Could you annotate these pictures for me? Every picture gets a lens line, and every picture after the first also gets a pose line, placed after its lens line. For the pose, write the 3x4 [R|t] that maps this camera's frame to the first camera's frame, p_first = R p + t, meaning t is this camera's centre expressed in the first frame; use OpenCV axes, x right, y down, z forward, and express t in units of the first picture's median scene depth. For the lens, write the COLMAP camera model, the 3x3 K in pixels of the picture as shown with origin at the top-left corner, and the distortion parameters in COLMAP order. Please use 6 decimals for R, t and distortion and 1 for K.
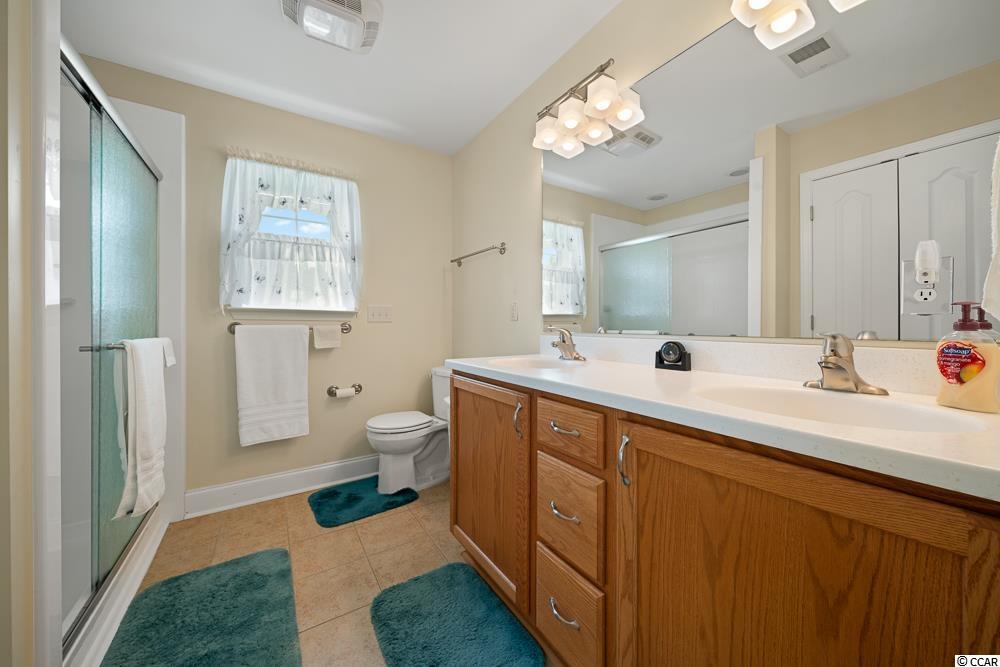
lens RADIAL K [[367.7, 0, 501.7], [0, 367.7, 331.0], [0, 0, 1]] dist [-0.002435, -0.000906]
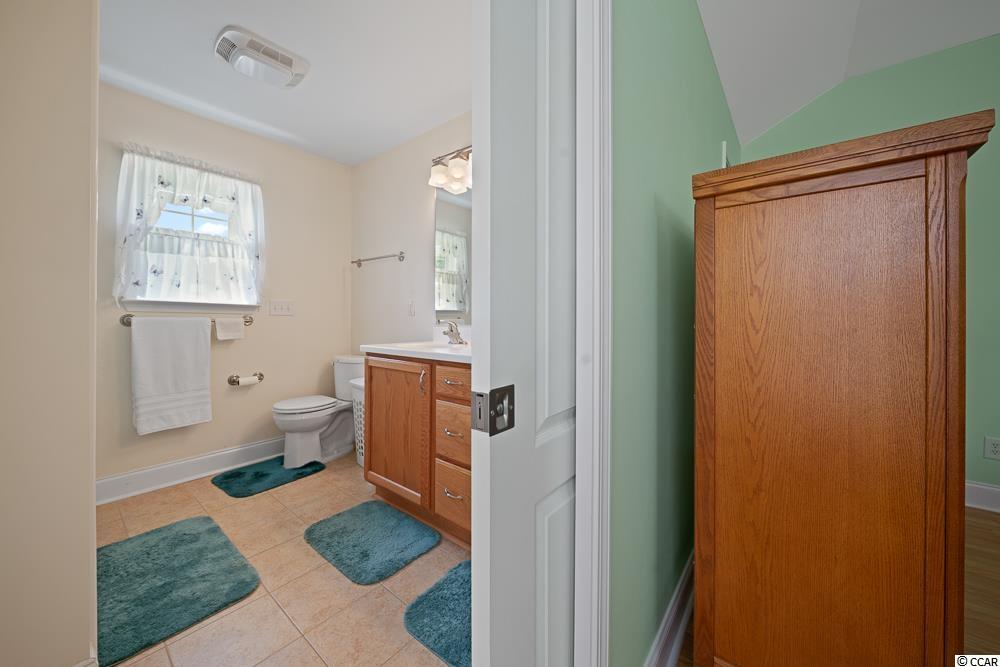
lens RADIAL K [[367.7, 0, 502.6], [0, 367.7, 319.7], [0, 0, 1]] dist [-0.002435, -0.000906]
pose [[0.950374, 0.006215, 0.311046, -0.062226], [-0.001126, 0.999863, -0.016539, 0.007432], [-0.311106, 0.015368, 0.950251, -0.291165]]
